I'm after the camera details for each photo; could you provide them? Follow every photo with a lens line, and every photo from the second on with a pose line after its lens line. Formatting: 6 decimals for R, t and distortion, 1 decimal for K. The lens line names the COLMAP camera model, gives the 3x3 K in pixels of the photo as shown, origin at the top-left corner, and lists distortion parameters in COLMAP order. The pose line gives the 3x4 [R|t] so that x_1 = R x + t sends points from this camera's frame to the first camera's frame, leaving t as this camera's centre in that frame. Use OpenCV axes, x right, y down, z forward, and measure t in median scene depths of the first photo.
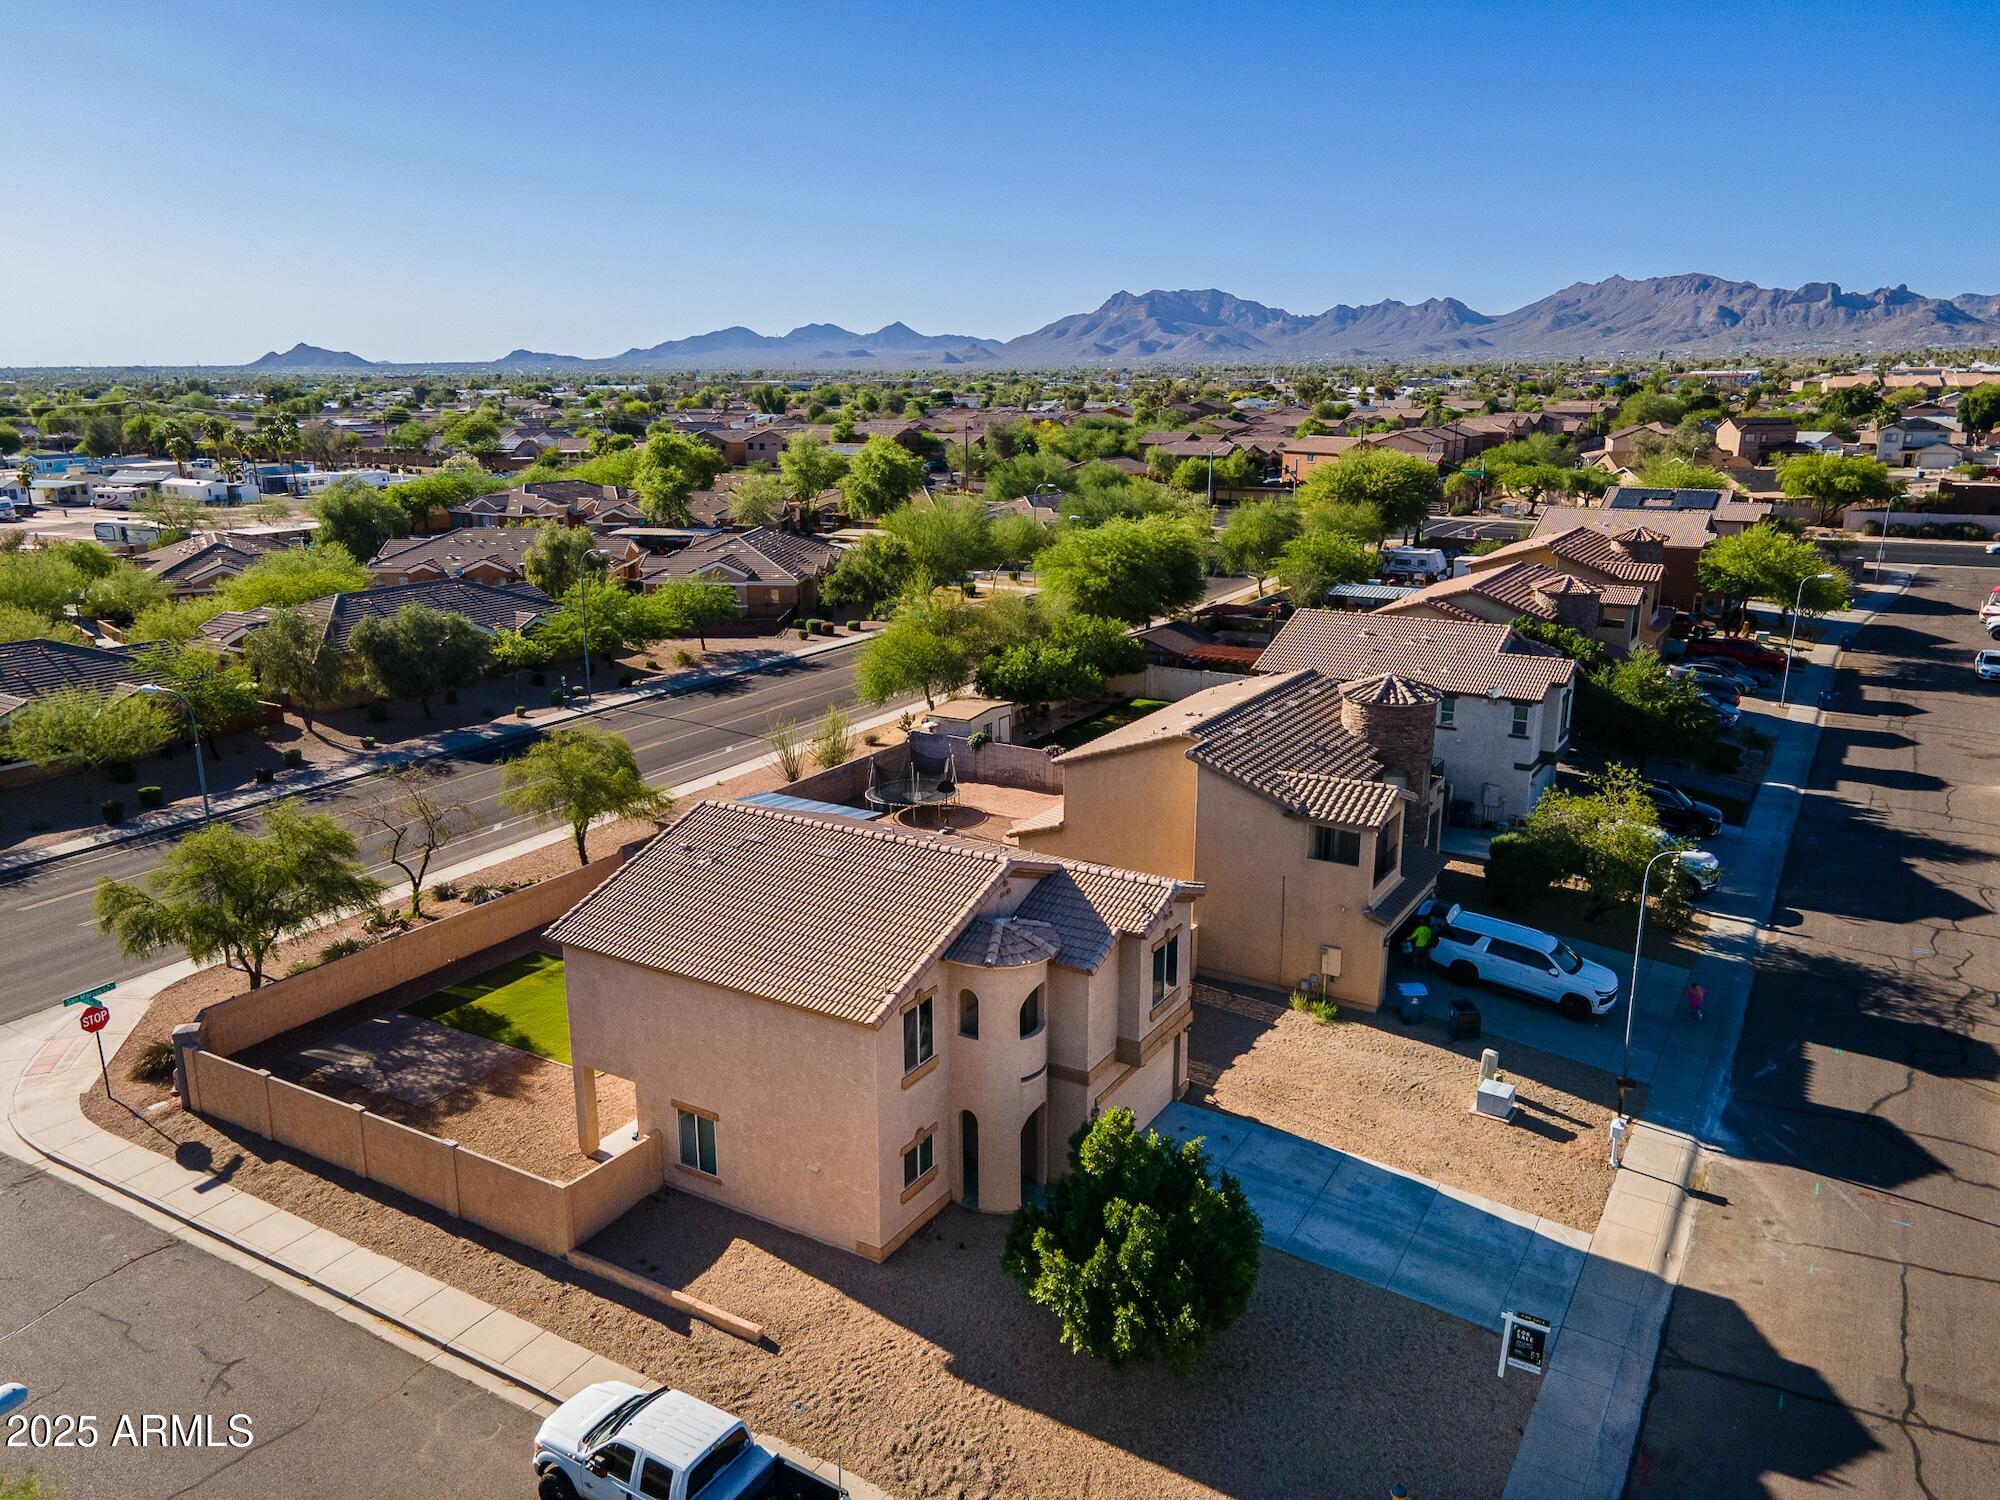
lens RADIAL K [[1462.7, 0, 1010.4], [0, 1462.7, 747.0], [0, 0, 1]] dist [-0.002844, 0.090194]
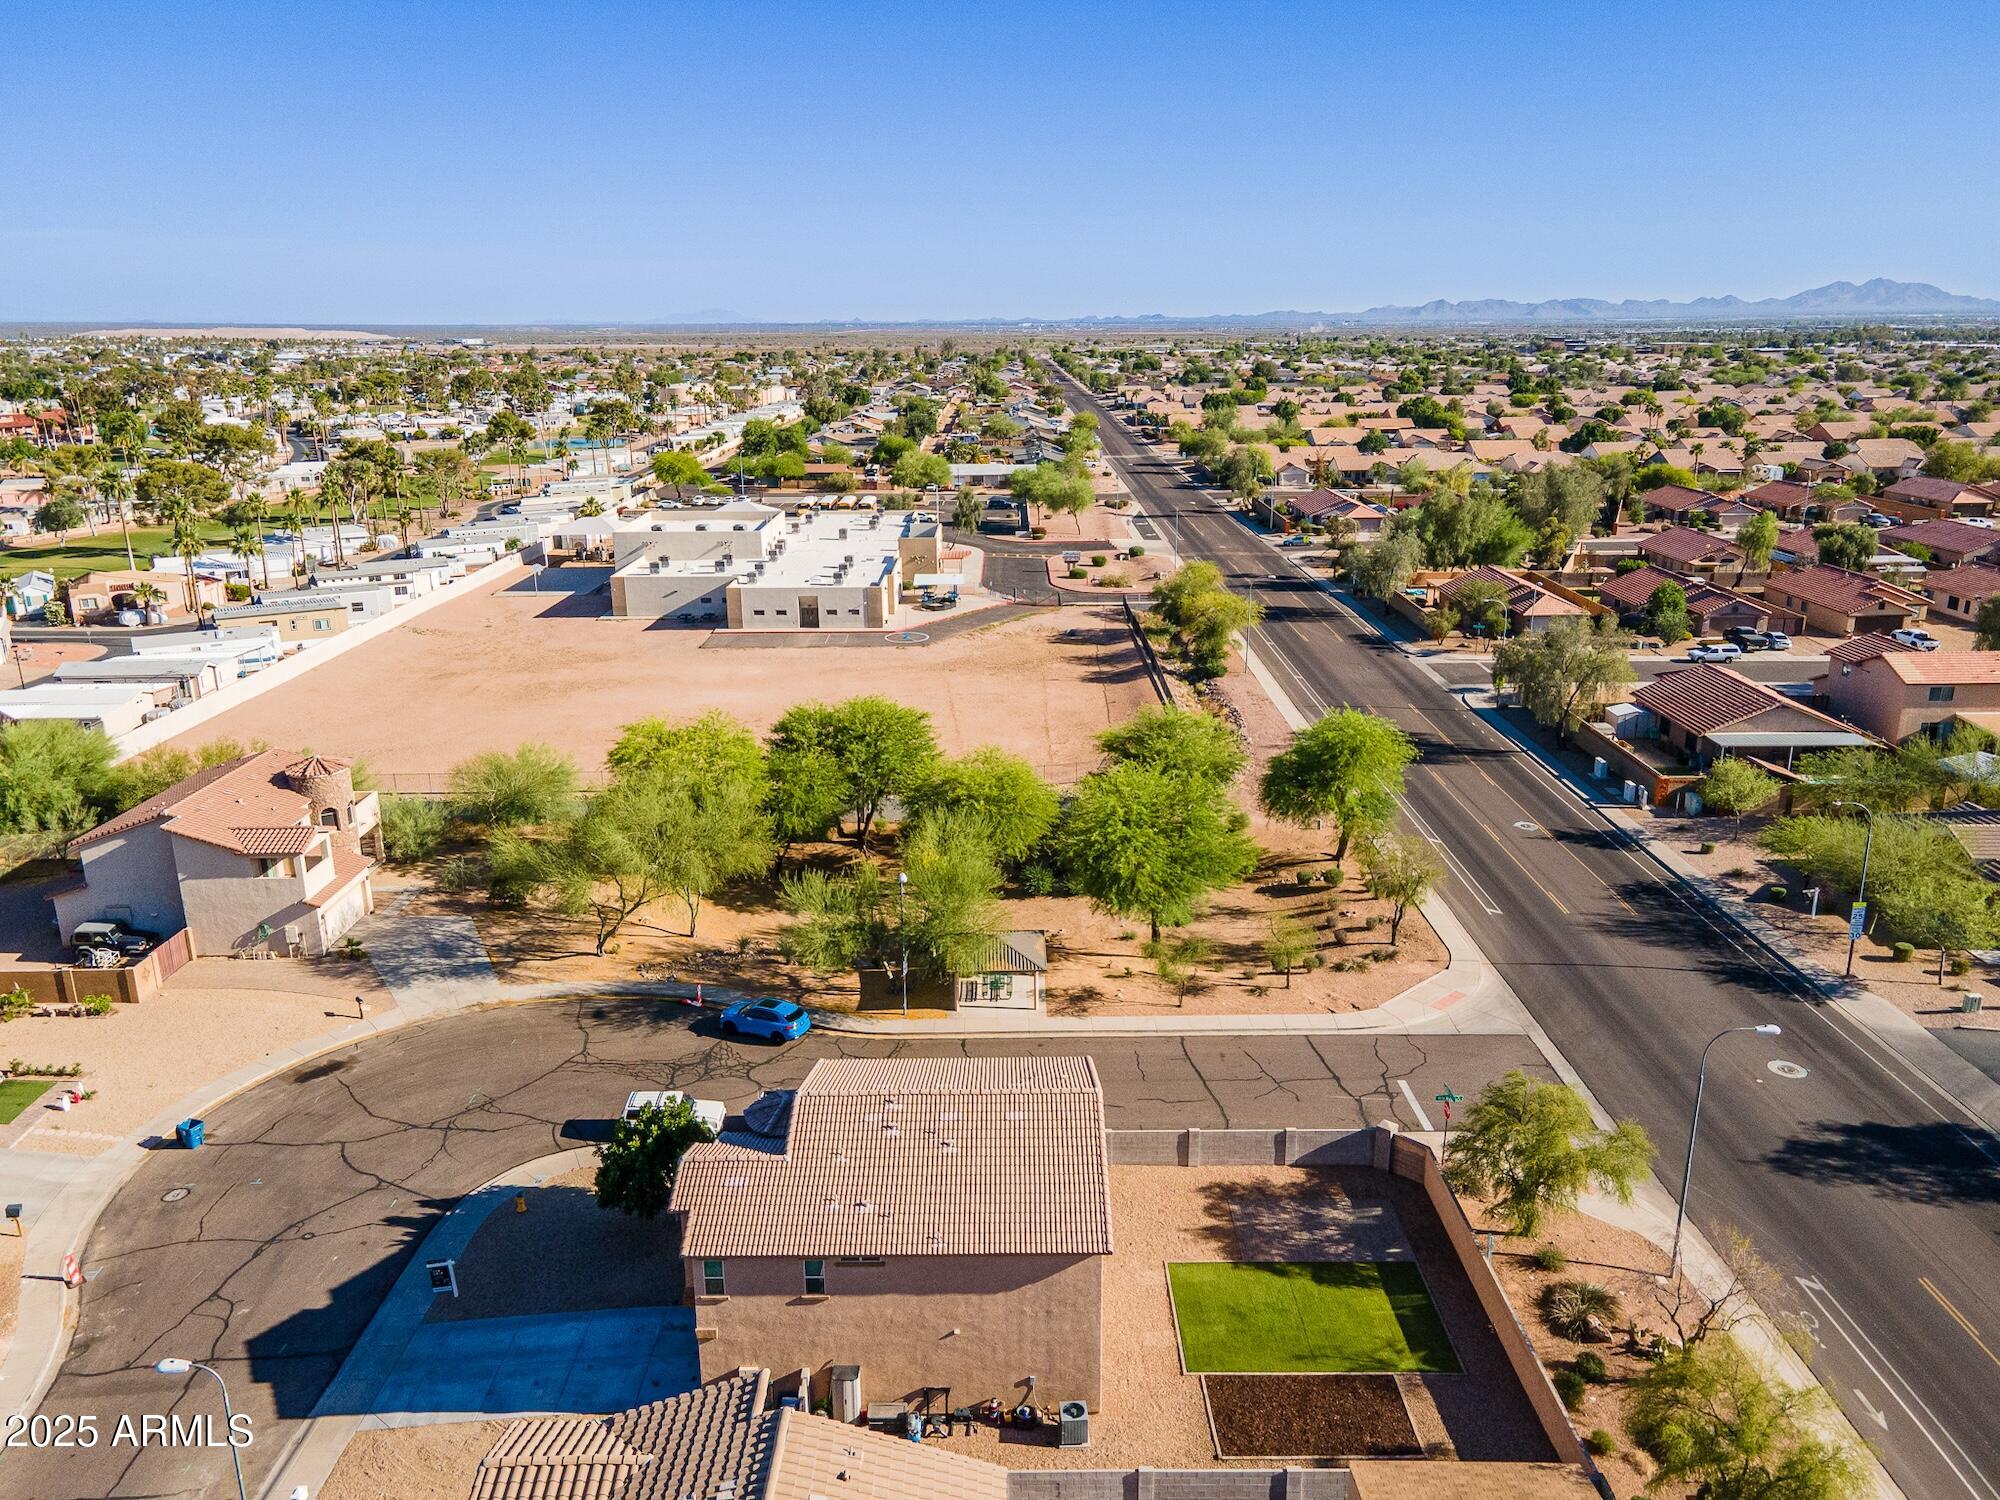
lens RADIAL K [[1478.0, 0, 1032.3], [0, 1478.0, 751.6], [0, 0, 1]] dist [-0.003673, 0.043116]
pose [[-0.851710, 0.155671, -0.500357, 0.302970], [-0.126242, 0.865775, 0.484248, -0.590689], [0.508580, 0.475605, -0.717737, 1.306339]]
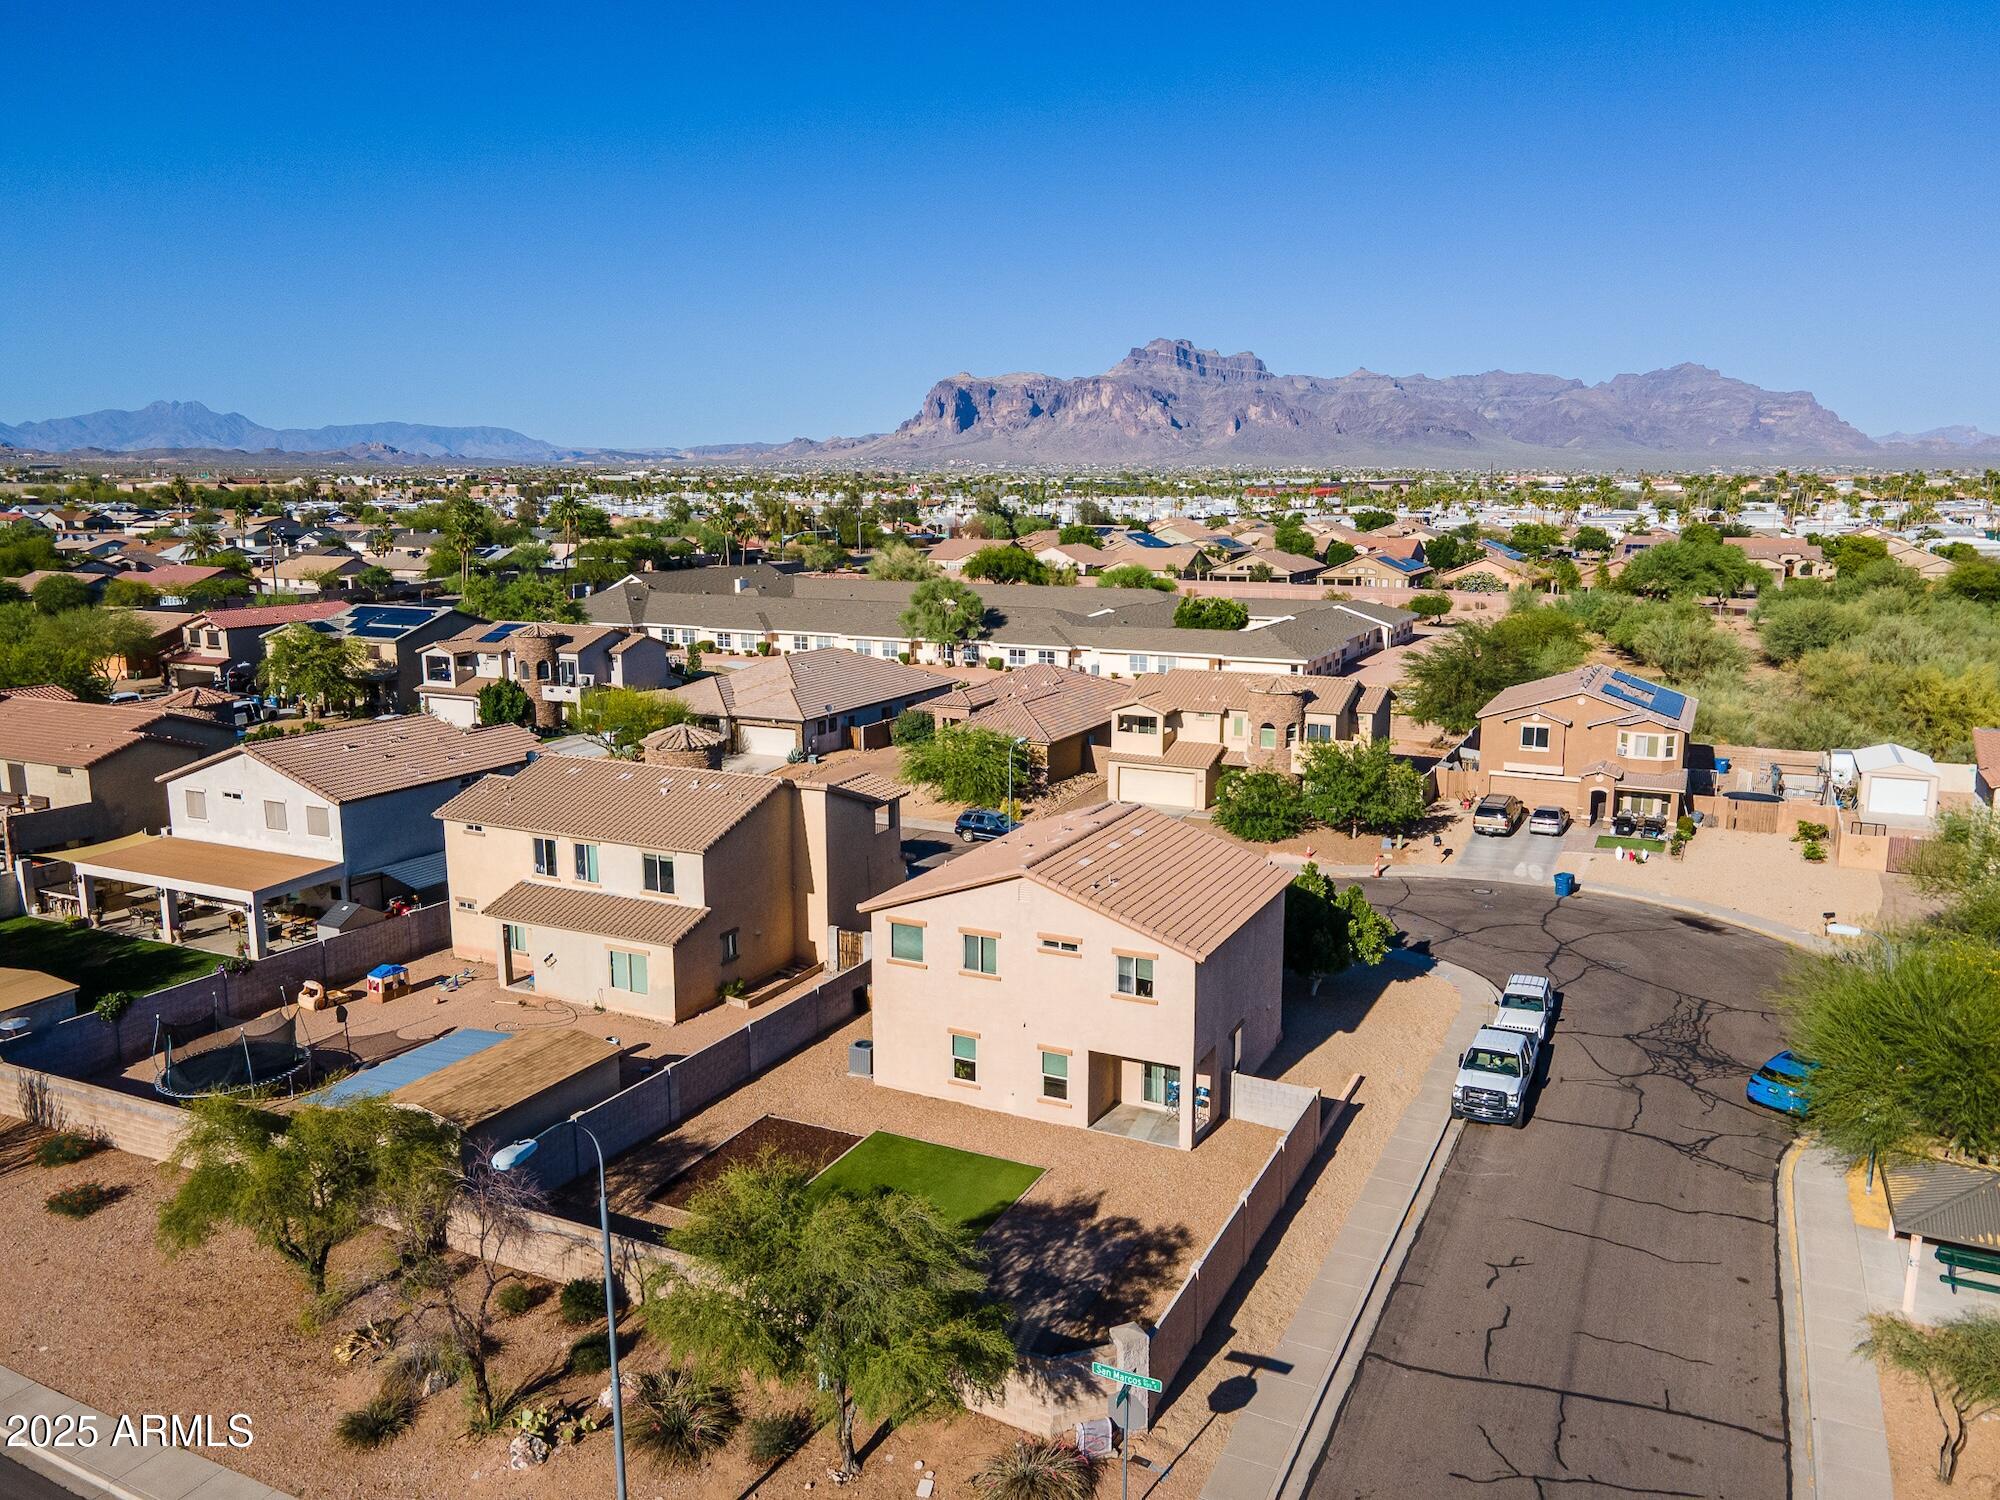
lens RADIAL K [[1469.2, 0, 1000.0], [0, 1469.2, 750.0], [0, 0, 1]] dist [0.020285, 0.045981]
pose [[-0.076267, -0.177410, 0.981177, -0.973226], [0.253752, 0.948190, 0.191169, -0.198468], [-0.964258, 0.263556, -0.027298, 0.787450]]
